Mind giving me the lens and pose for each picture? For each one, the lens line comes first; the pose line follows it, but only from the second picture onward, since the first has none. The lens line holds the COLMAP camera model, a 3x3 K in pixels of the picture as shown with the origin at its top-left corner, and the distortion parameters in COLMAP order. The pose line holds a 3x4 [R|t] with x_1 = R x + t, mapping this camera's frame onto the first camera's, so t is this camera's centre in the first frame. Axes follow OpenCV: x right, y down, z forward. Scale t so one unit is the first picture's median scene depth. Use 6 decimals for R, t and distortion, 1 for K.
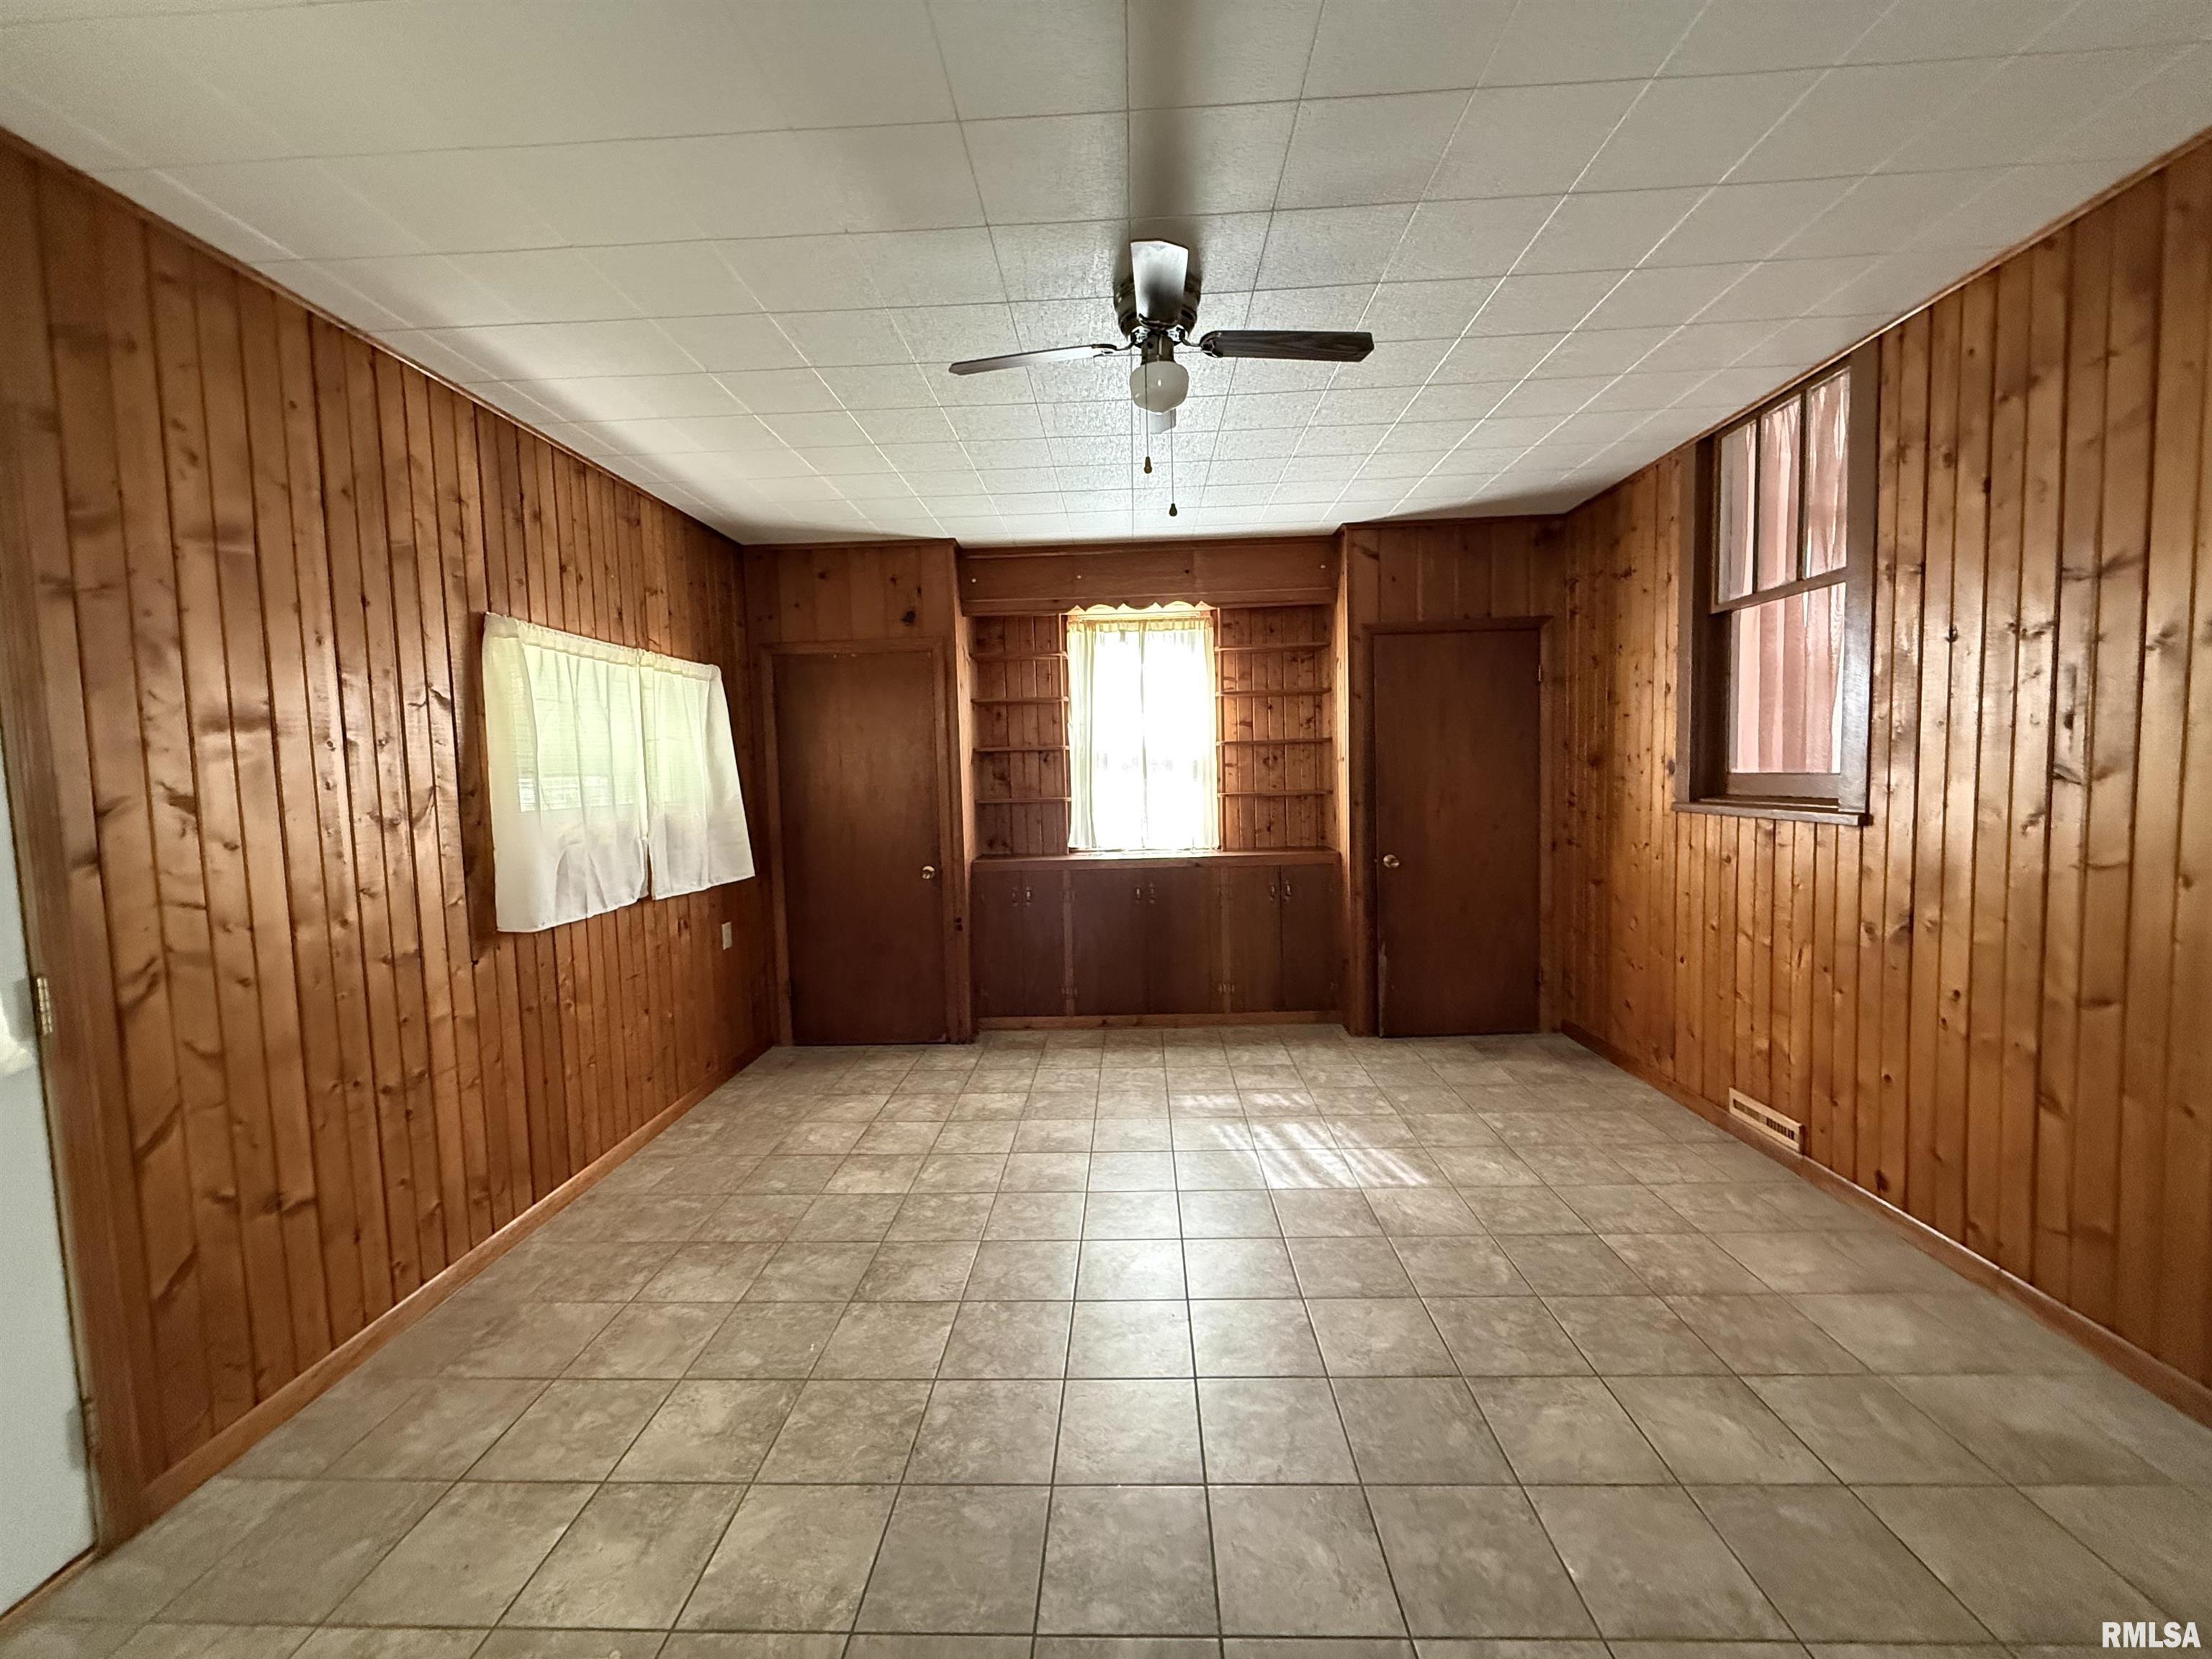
lens RADIAL K [[884.5, 0, 1101.6], [0, 884.5, 830.0], [0, 0, 1]] dist [-0.001825, 0.000801]
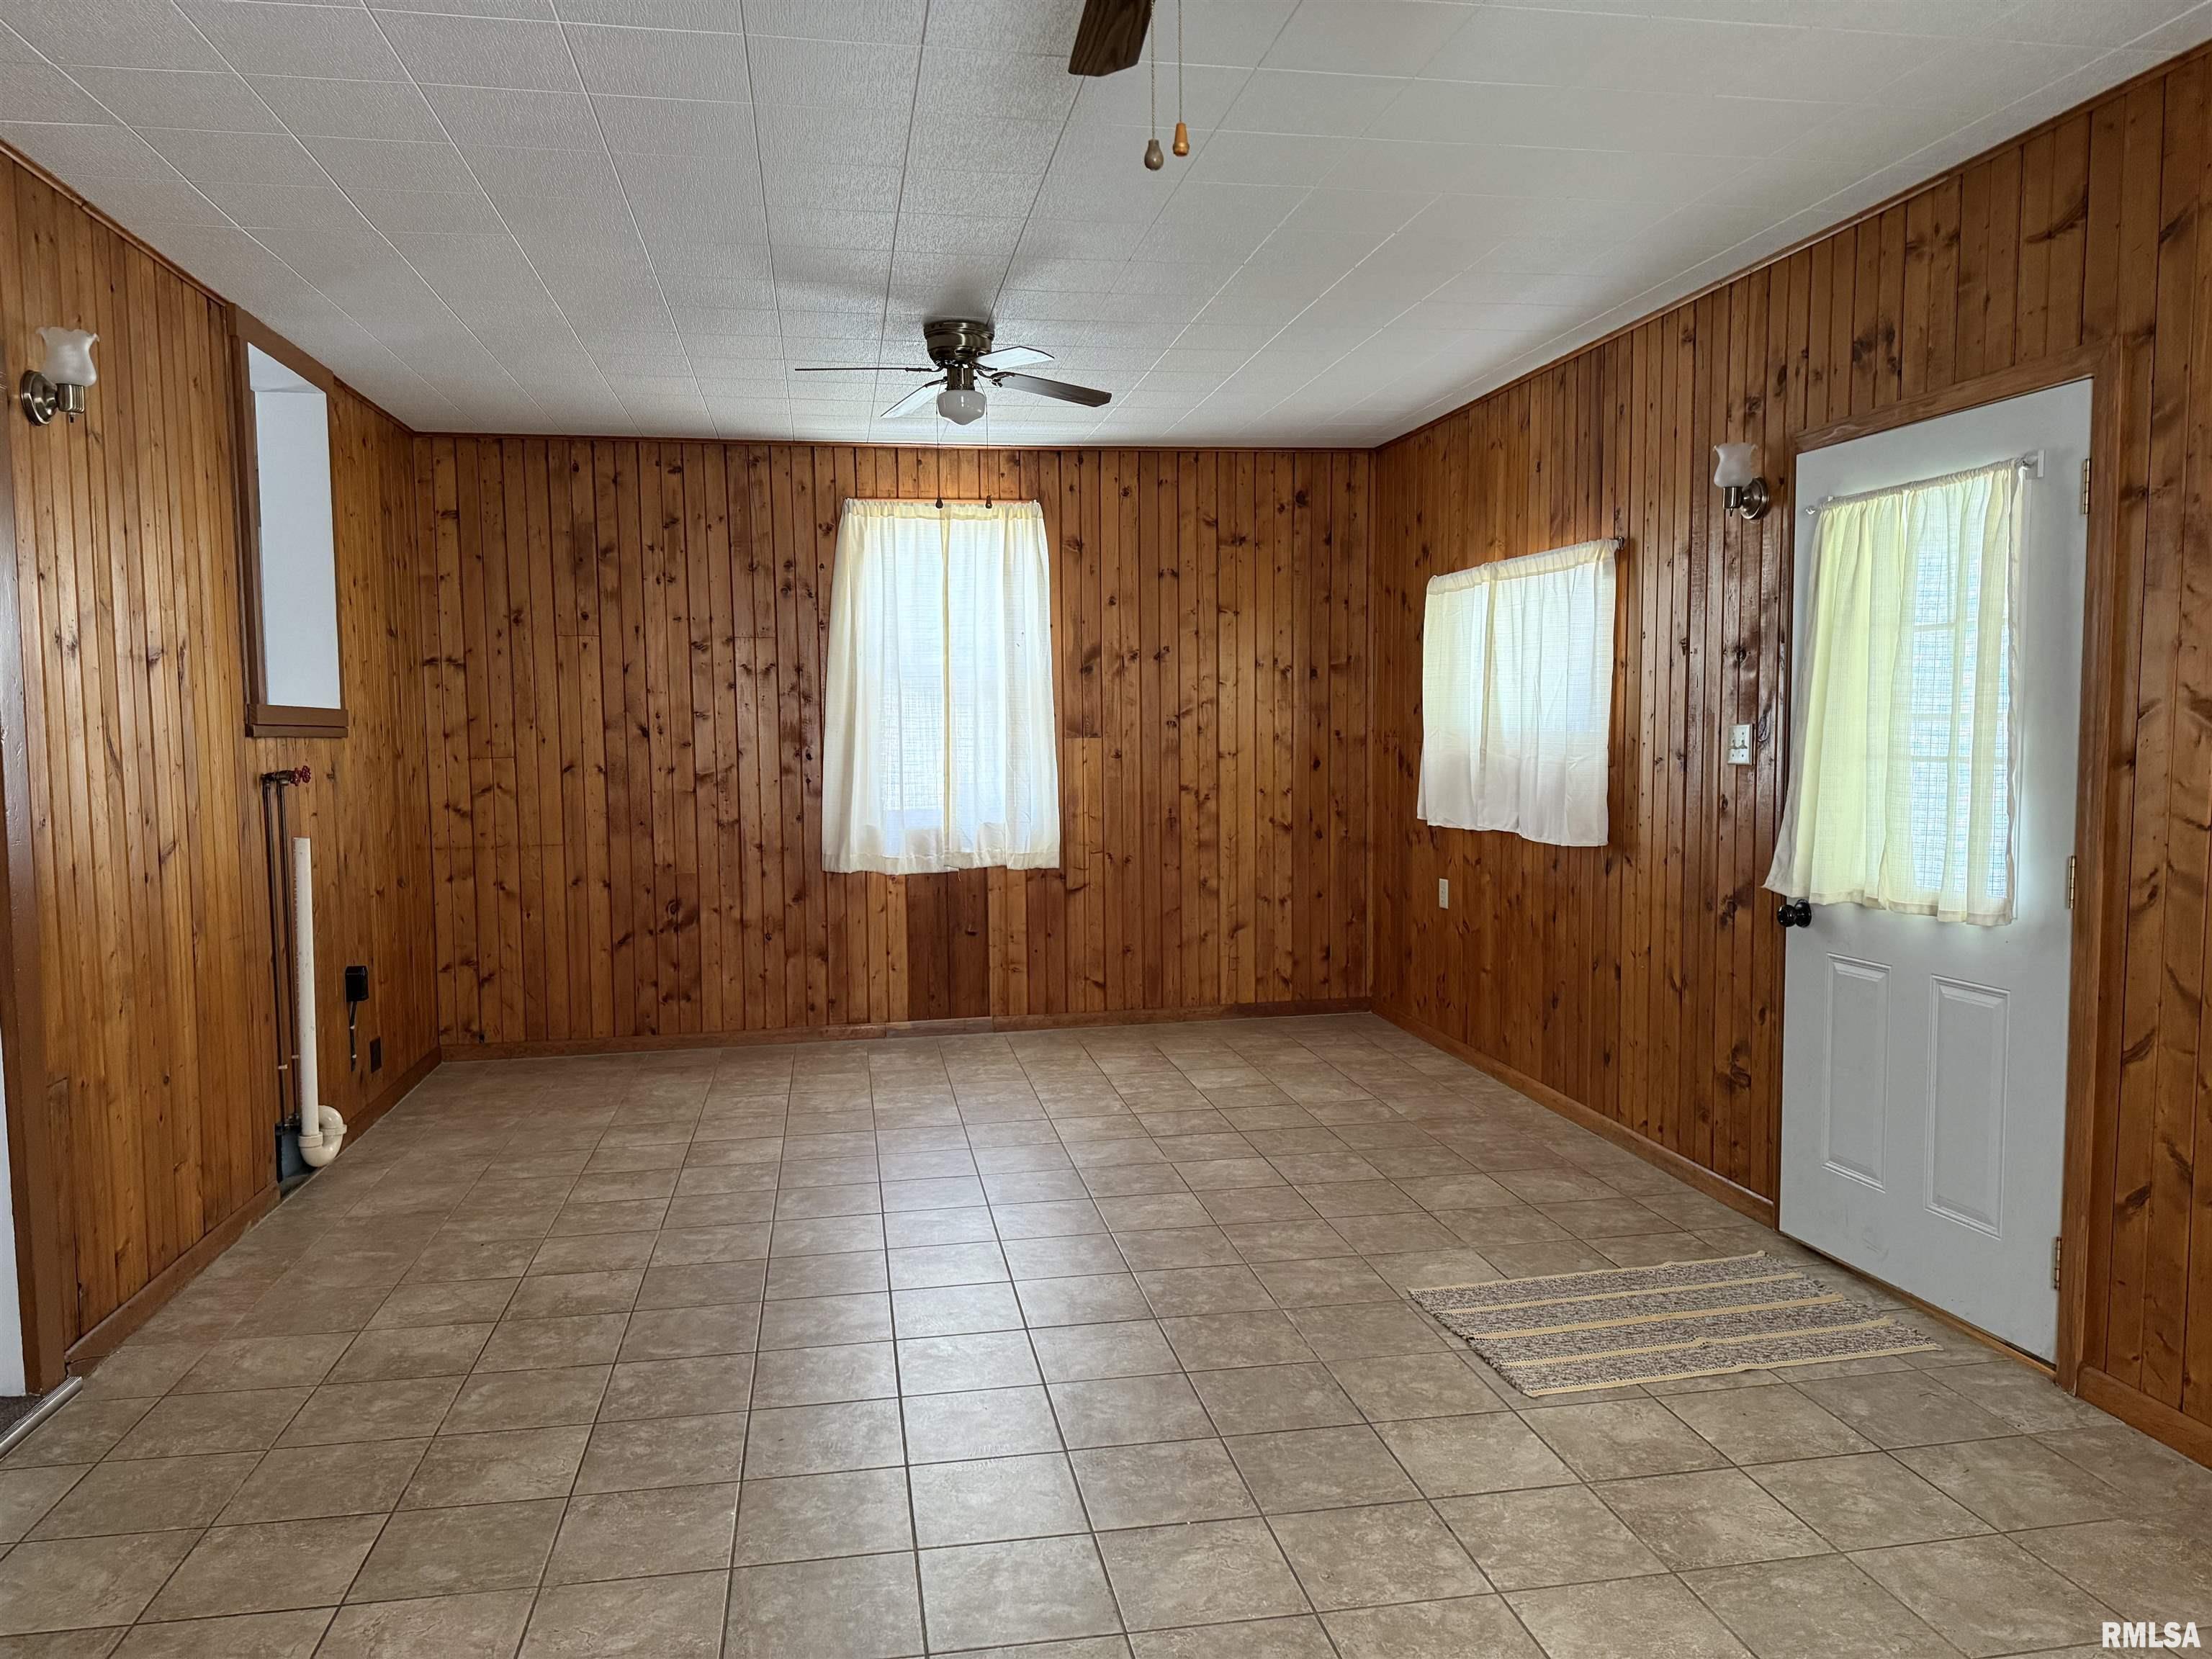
lens RADIAL K [[1545.8, 0, 1099.4], [0, 1545.8, 835.5], [0, 0, 1]] dist [0.058142, -0.056694]
pose [[-0.977425, 0.056005, -0.203724, 0.218403], [0.026571, 0.989156, 0.144444, -0.093884], [0.209605, 0.135770, -0.968314, 1.353130]]
